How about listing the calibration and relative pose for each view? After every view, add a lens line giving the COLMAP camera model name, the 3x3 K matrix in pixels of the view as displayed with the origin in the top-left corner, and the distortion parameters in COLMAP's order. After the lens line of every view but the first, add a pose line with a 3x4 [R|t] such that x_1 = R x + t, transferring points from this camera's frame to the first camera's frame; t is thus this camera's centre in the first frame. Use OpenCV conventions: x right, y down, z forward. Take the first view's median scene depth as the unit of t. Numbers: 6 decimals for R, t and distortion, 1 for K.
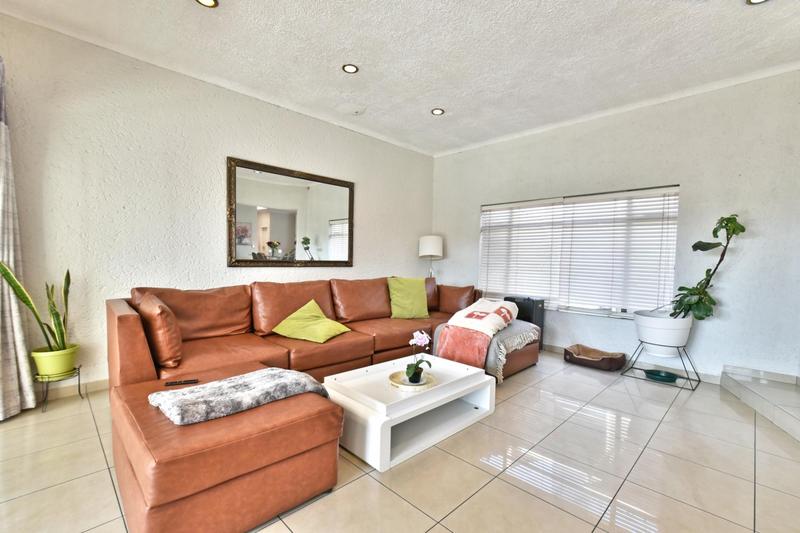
lens RADIAL K [[363.5, 0, 403.1], [0, 363.5, 276.1], [0, 0, 1]] dist [0.018267, -0.011778]
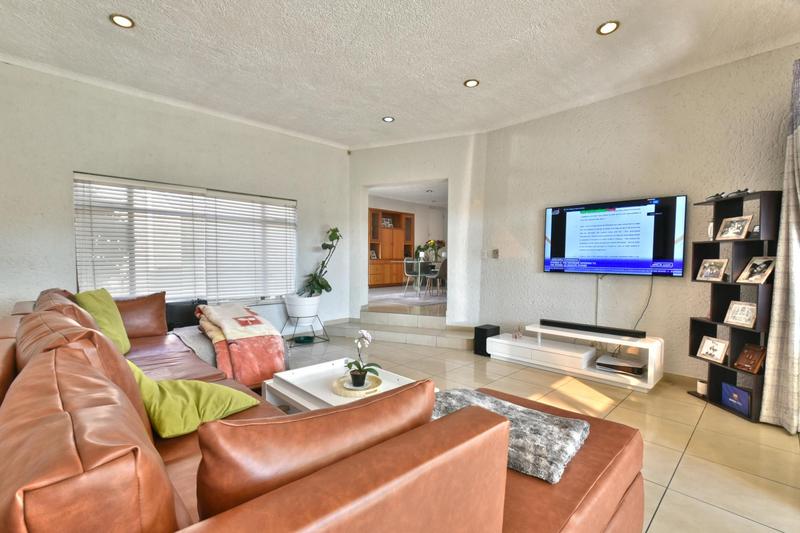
lens RADIAL K [[363.5, 0, 403.1], [0, 363.5, 276.1], [0, 0, 1]] dist [0.018267, -0.011778]
pose [[0.024548, -0.062978, 0.997713, -0.557099], [0.036954, 0.997389, 0.062048, -0.032676], [-0.999015, 0.035346, 0.026811, 0.515742]]
